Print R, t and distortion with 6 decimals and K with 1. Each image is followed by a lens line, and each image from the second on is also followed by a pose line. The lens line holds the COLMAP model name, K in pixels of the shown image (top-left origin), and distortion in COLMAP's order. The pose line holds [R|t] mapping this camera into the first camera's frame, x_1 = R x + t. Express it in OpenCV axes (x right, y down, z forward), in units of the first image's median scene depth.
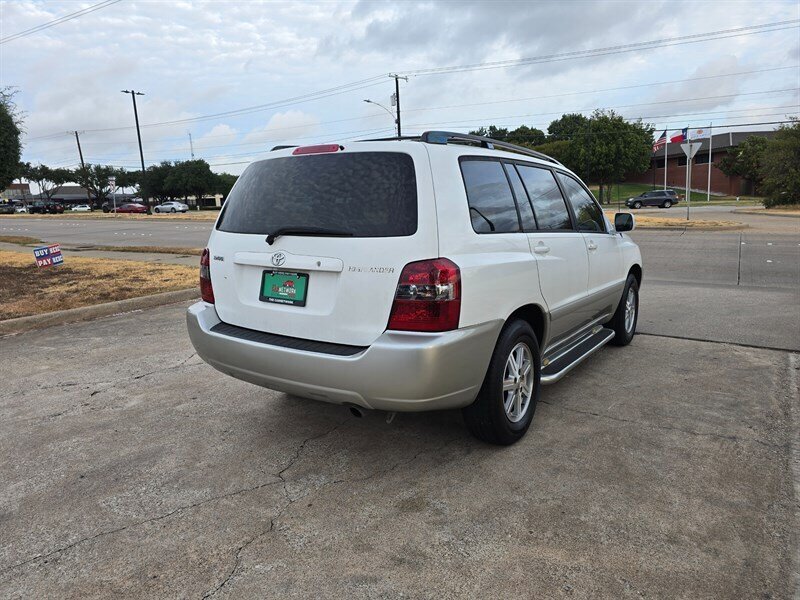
lens RADIAL K [[533.8, 0, 398.7], [0, 533.8, 301.0], [0, 0, 1]] dist [0.056013, -0.052068]
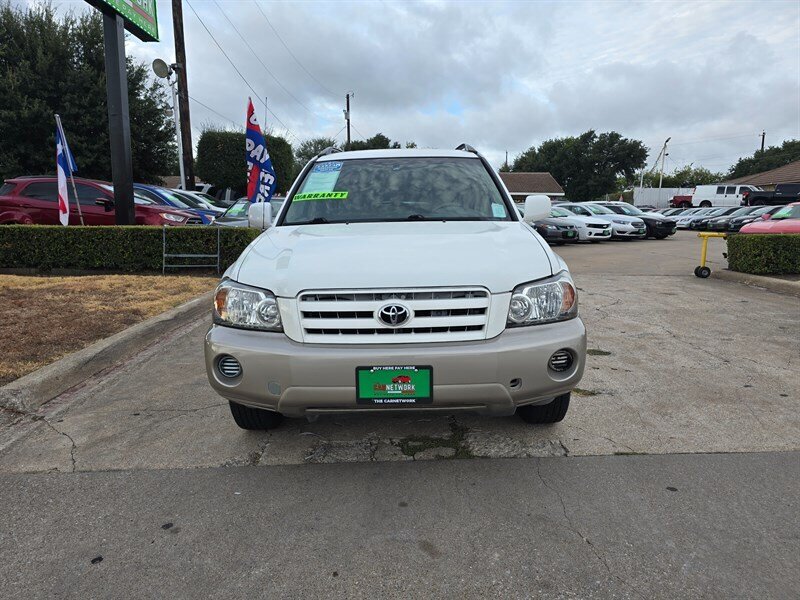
lens RADIAL K [[537.8, 0, 400.0], [0, 537.8, 300.0], [0, 0, 1]] dist [0.063745, -0.059821]
pose [[-0.830799, 0.127777, -0.541707, 1.037489], [-0.065680, 0.943981, 0.323397, -0.447874], [0.552684, 0.304257, -0.775866, 2.642360]]
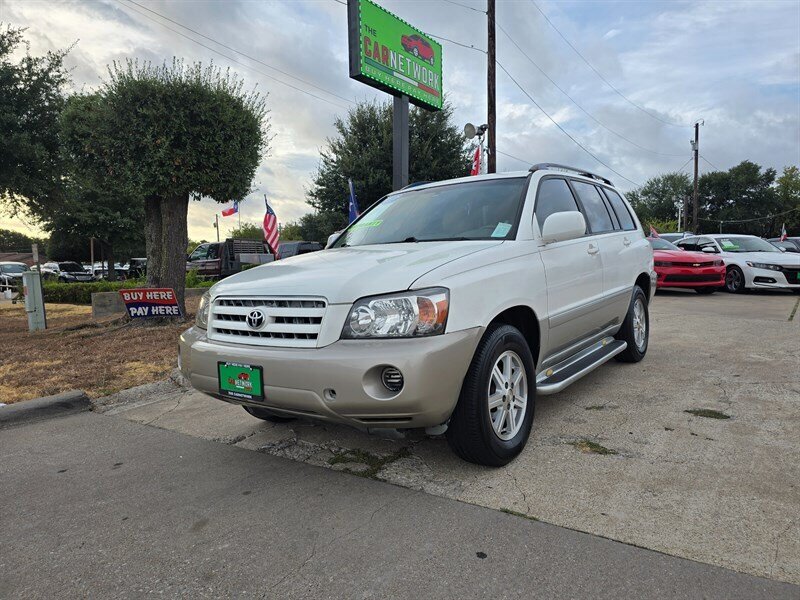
lens RADIAL K [[535.4, 0, 406.0], [0, 535.4, 293.3], [0, 0, 1]] dist [0.054062, -0.046743]
pose [[-0.997914, 0.055183, 0.033503, 0.382942], [0.061566, 0.969625, 0.236720, -0.410766], [-0.019423, 0.238288, -0.971000, 2.865505]]
